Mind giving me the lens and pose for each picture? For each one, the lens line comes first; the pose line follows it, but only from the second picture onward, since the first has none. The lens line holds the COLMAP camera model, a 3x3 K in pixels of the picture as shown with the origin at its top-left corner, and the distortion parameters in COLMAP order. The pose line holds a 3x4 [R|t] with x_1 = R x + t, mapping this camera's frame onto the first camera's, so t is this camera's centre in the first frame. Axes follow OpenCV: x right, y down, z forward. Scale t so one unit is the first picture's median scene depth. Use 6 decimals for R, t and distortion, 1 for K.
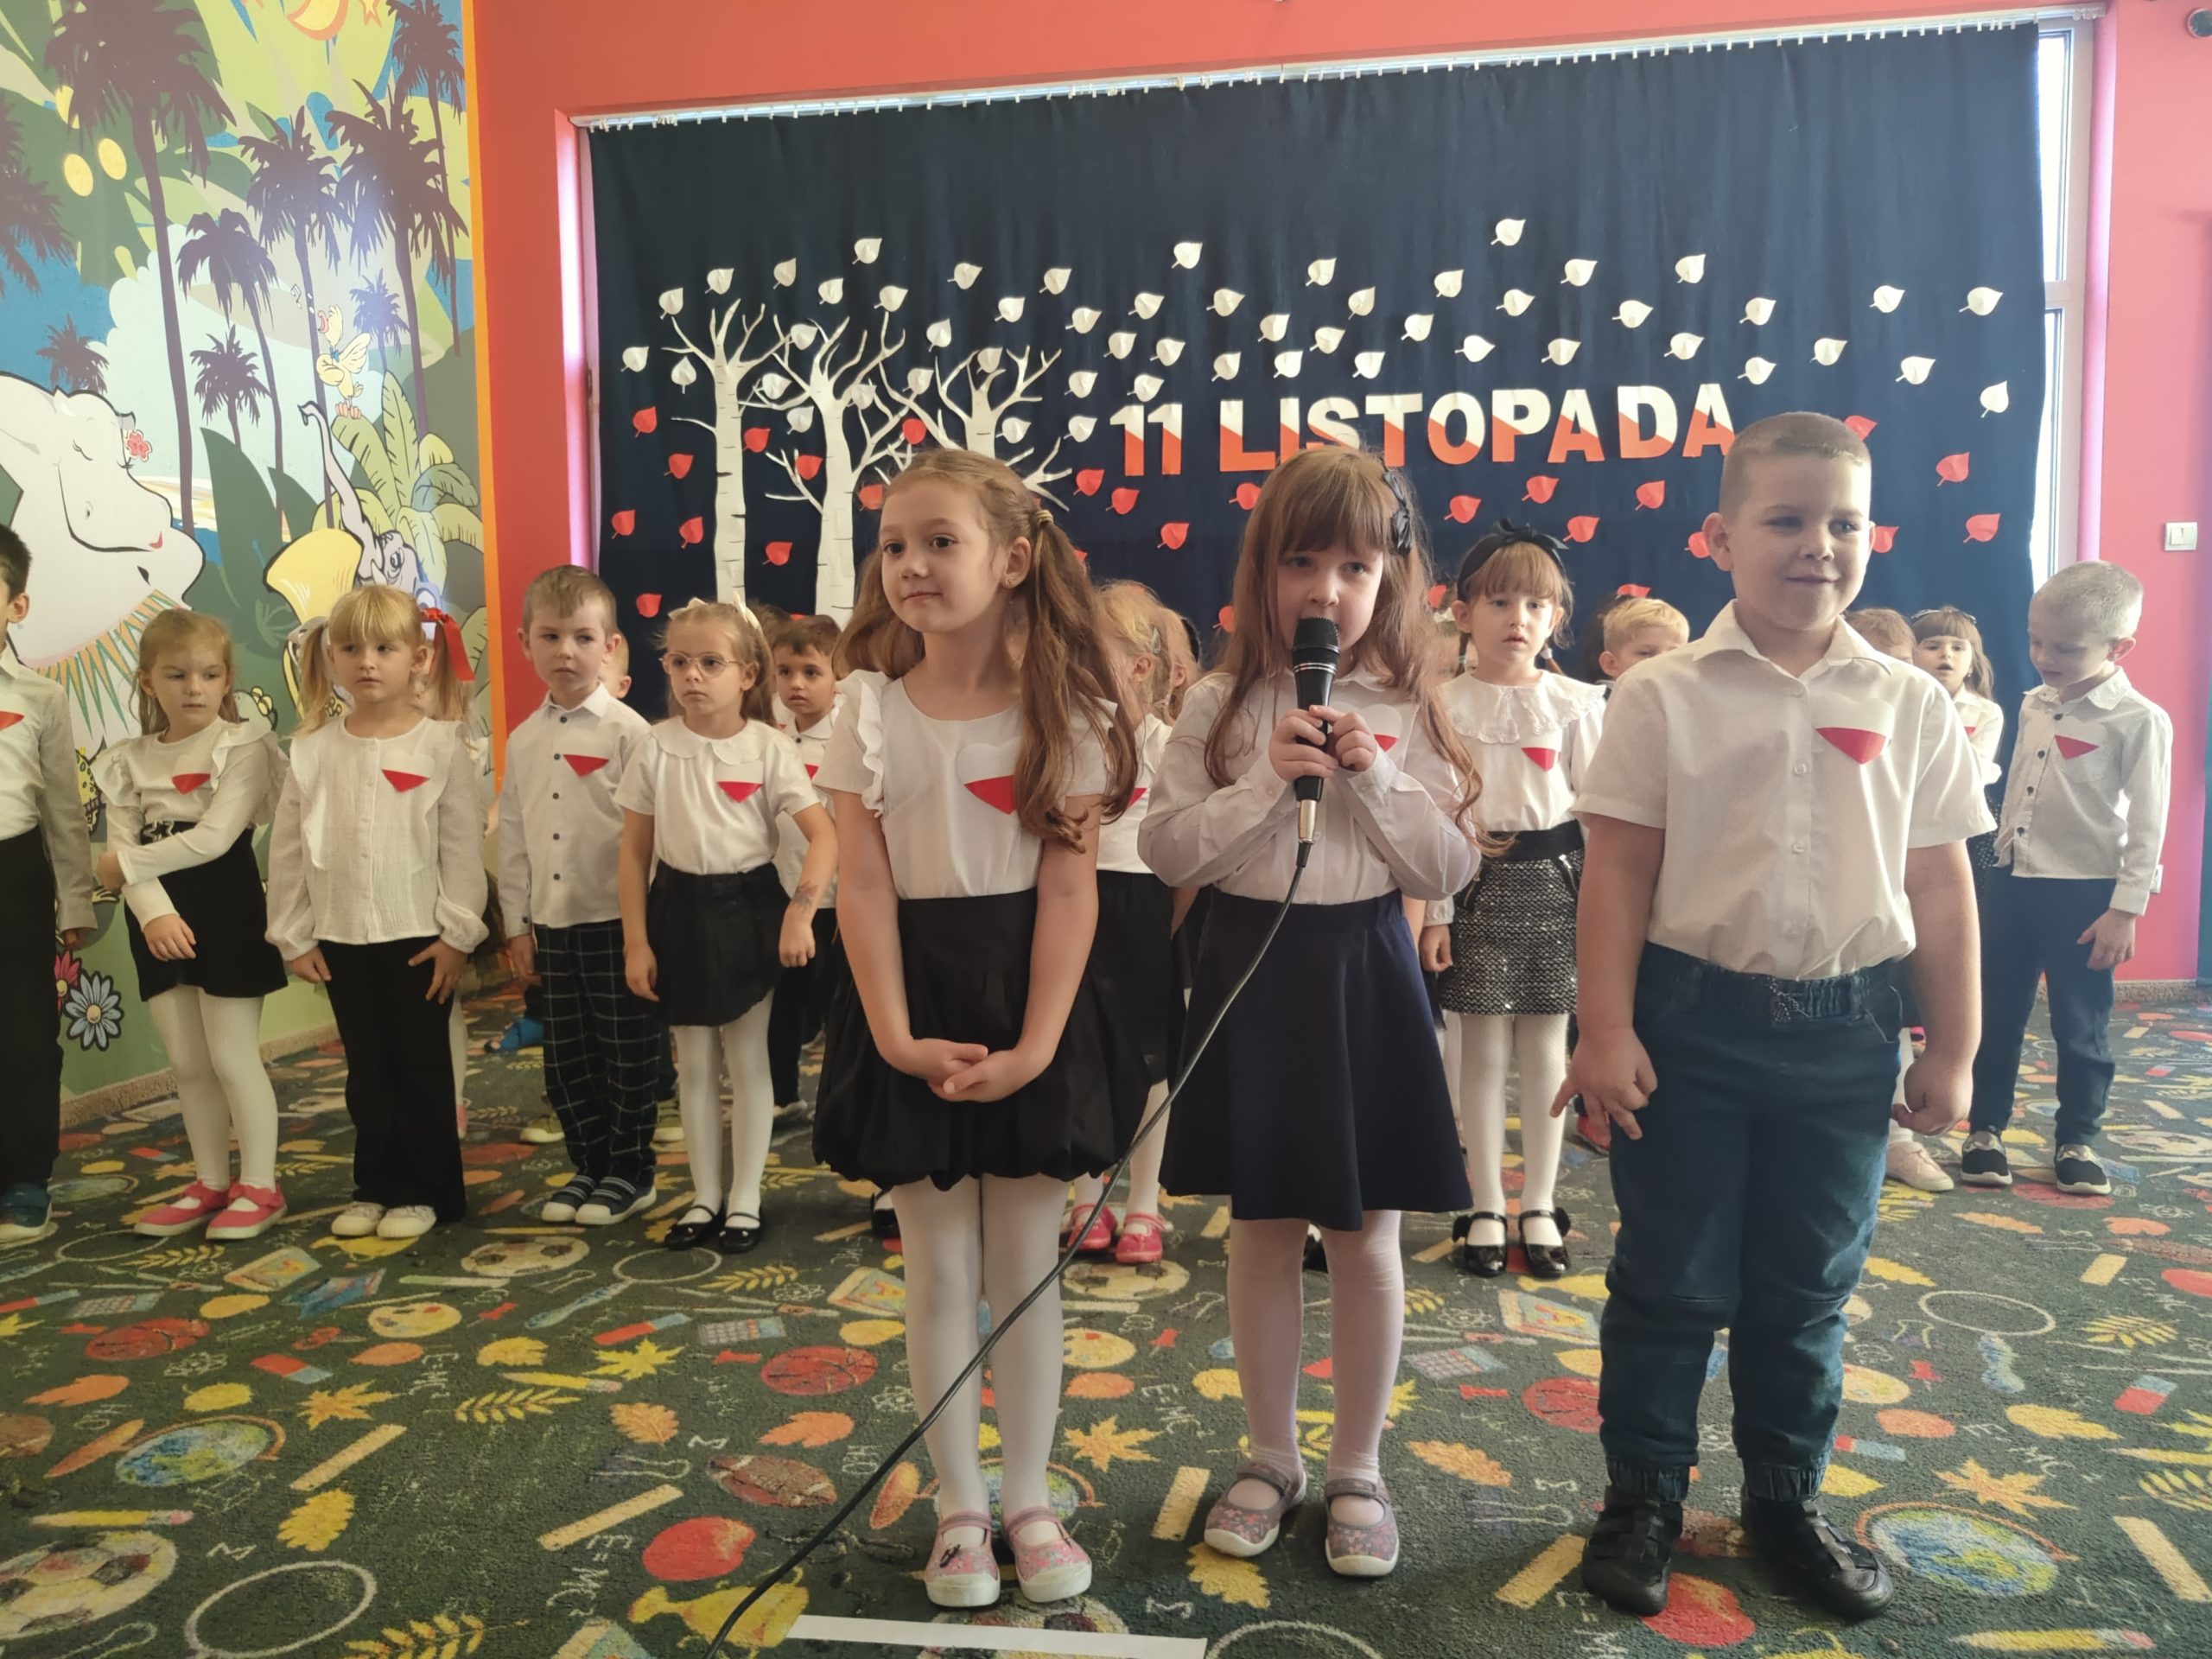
lens RADIAL K [[1543.5, 0, 1095.5], [0, 1543.5, 825.0], [0, 0, 1]] dist [-0.022813, 0.023591]
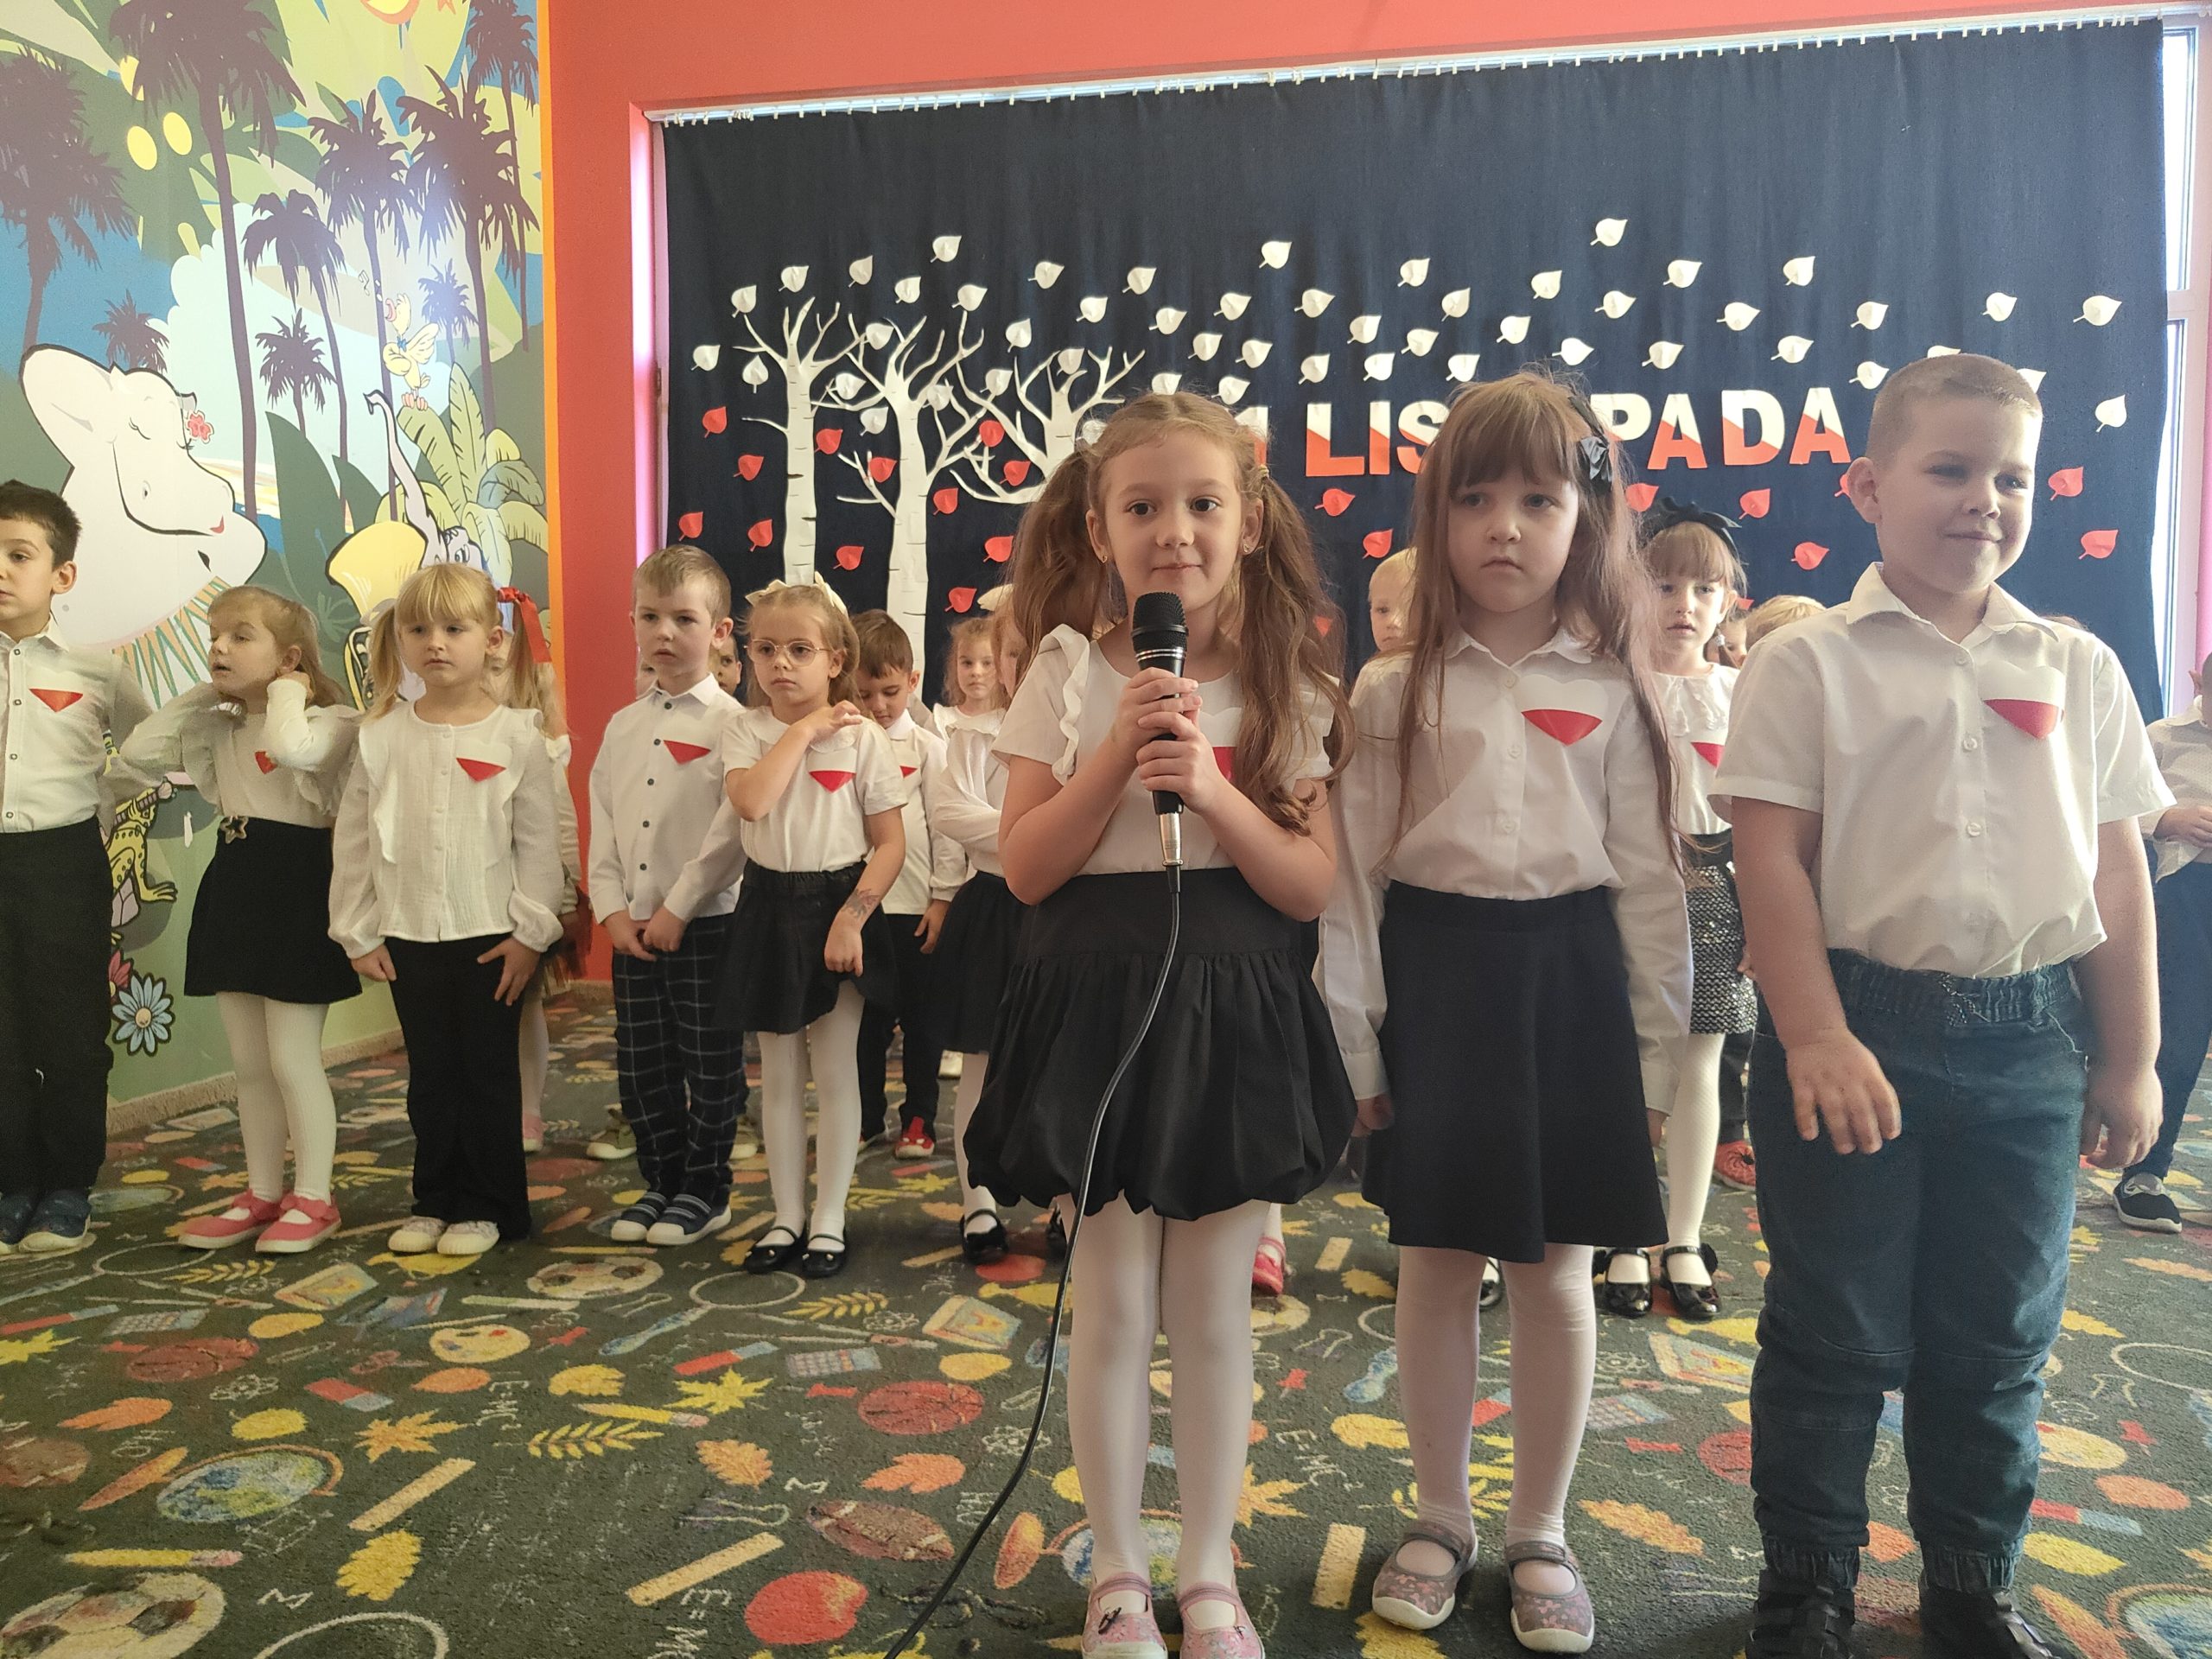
lens RADIAL K [[1539.2, 0, 1113.4], [0, 1539.2, 834.8], [0, 0, 1]] dist [-0.011985, 0.013142]
pose [[0.999806, 0.014796, -0.013024, -0.024910], [-0.014953, 0.999816, -0.012023, 0.009024], [0.012844, 0.012215, 0.999843, 0.032818]]
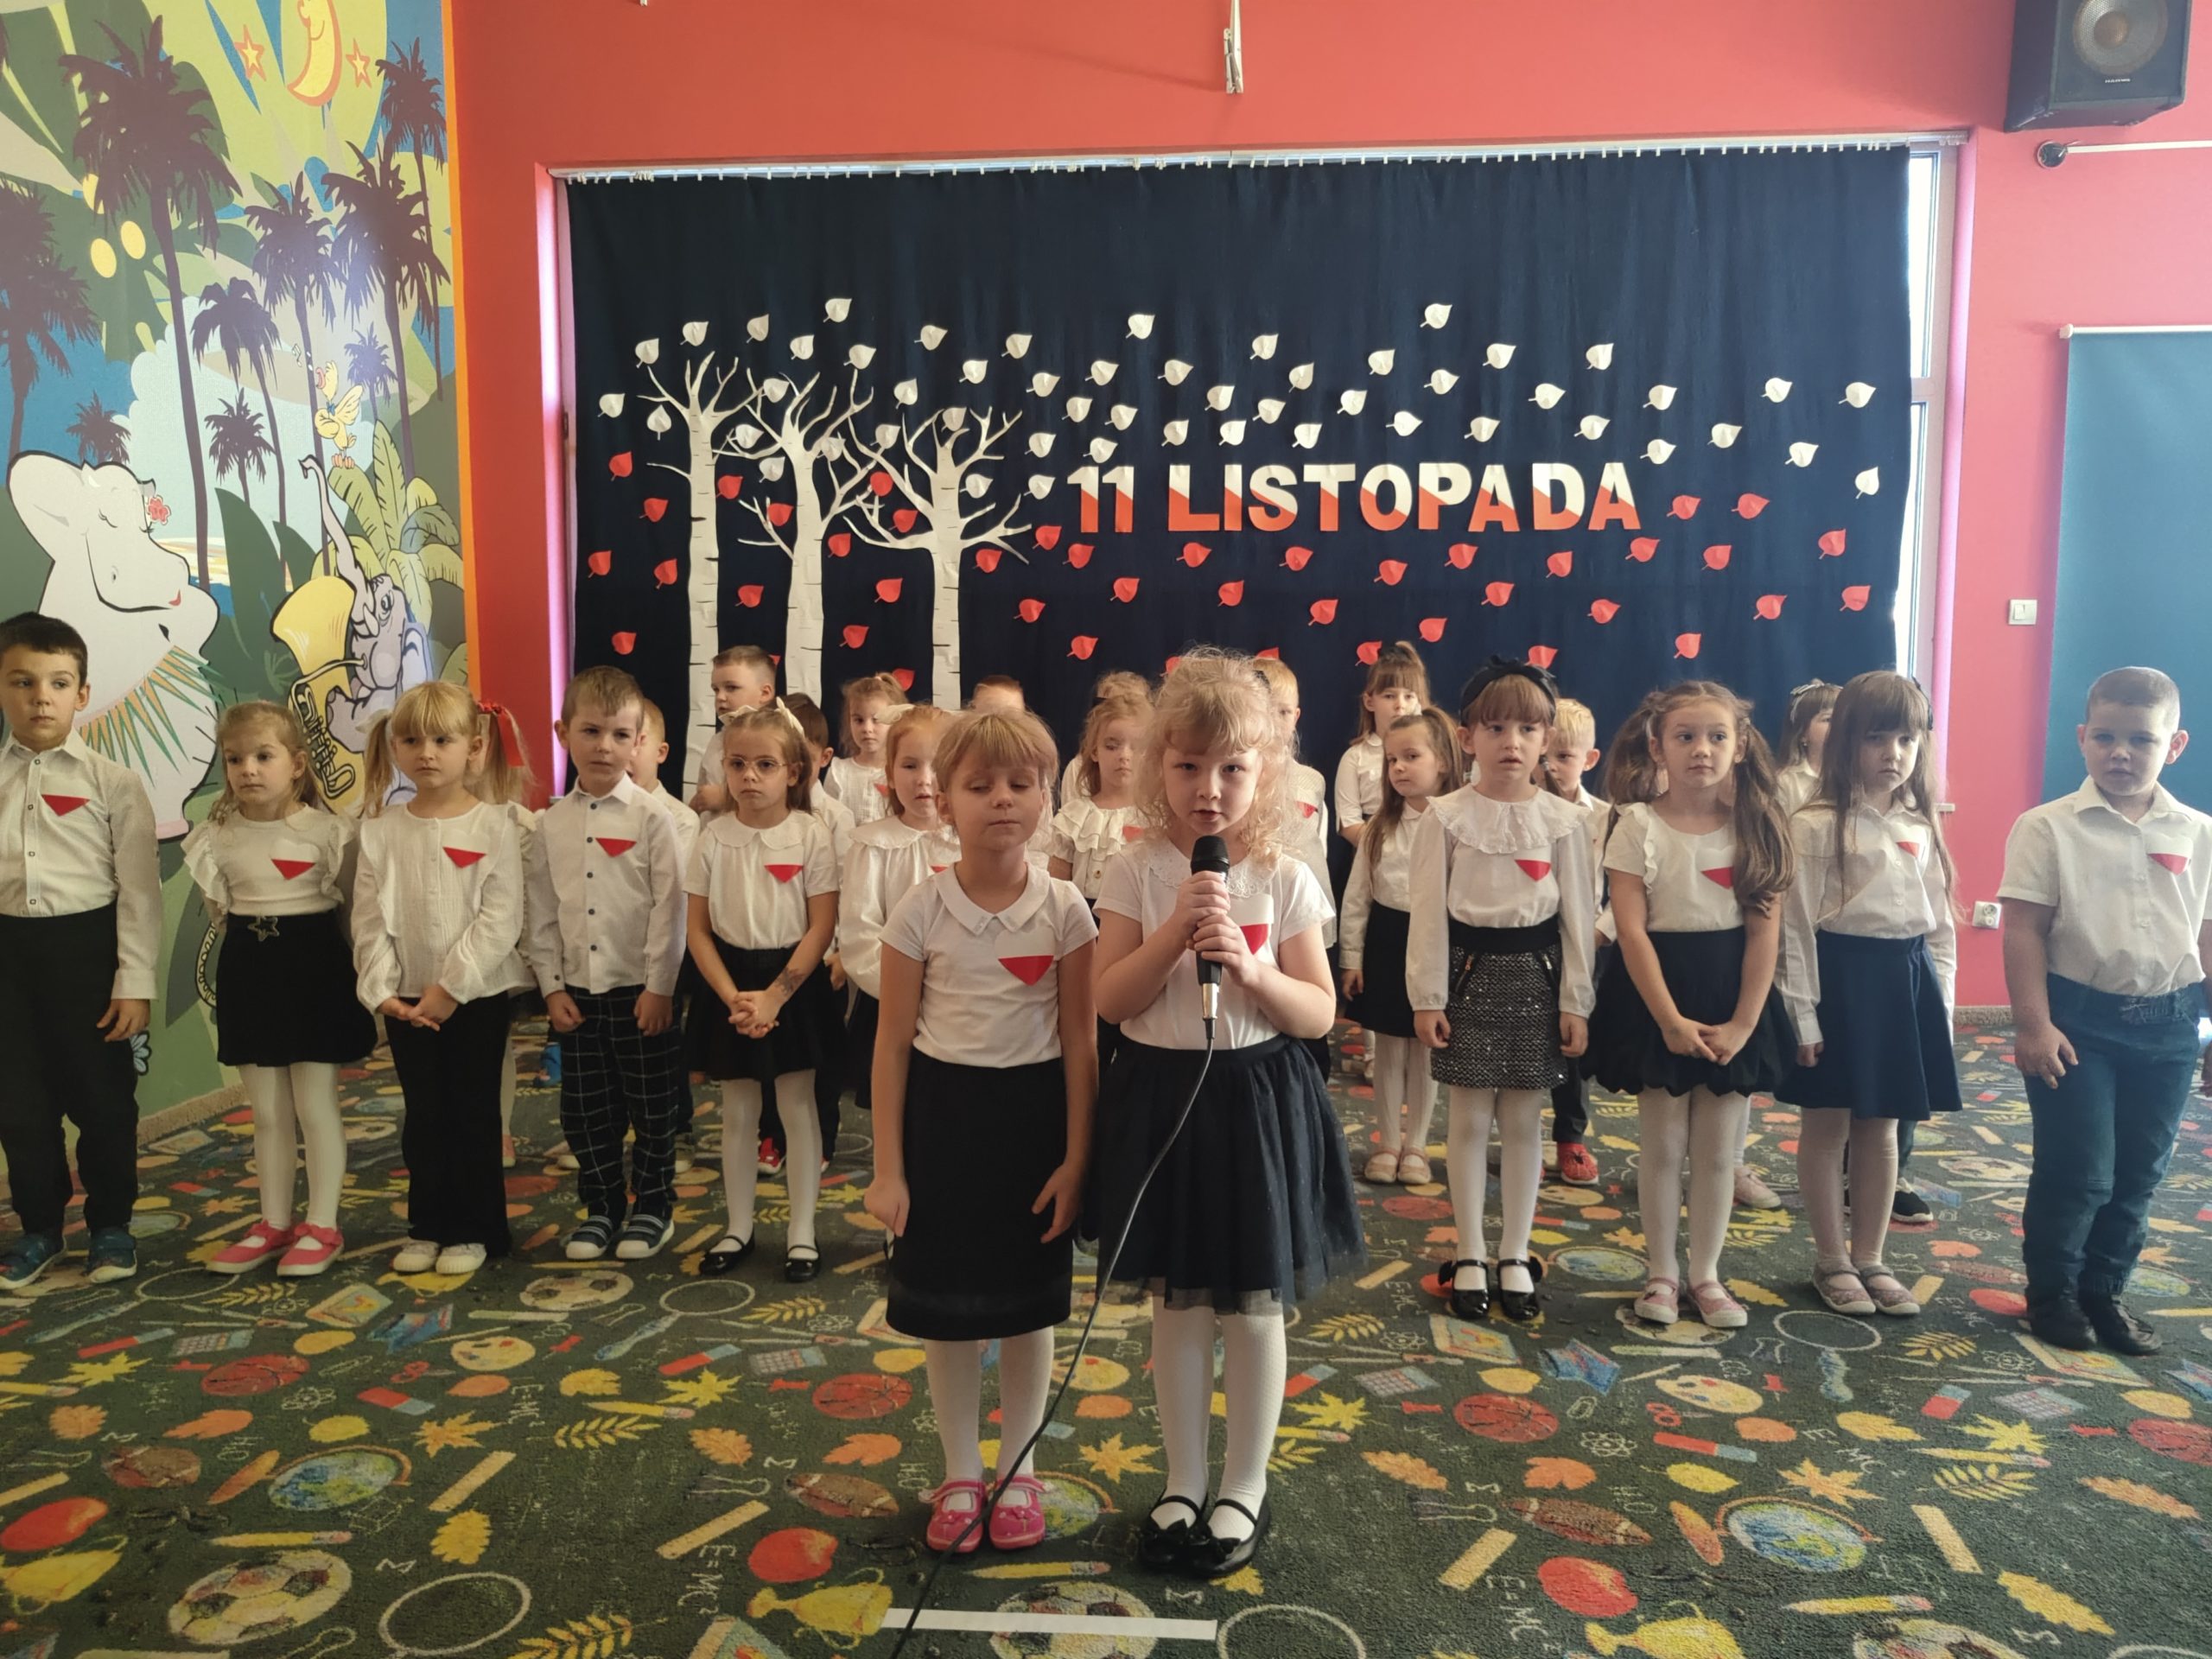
lens RADIAL K [[1534.3, 0, 1104.4], [0, 1534.3, 830.3], [0, 0, 1]] dist [-0.010990, 0.010606]
pose [[0.997832, 0.008627, 0.065247, -0.032394], [-0.010231, 0.999653, 0.024291, -0.045882], [-0.065015, -0.024905, 0.997573, -0.072099]]
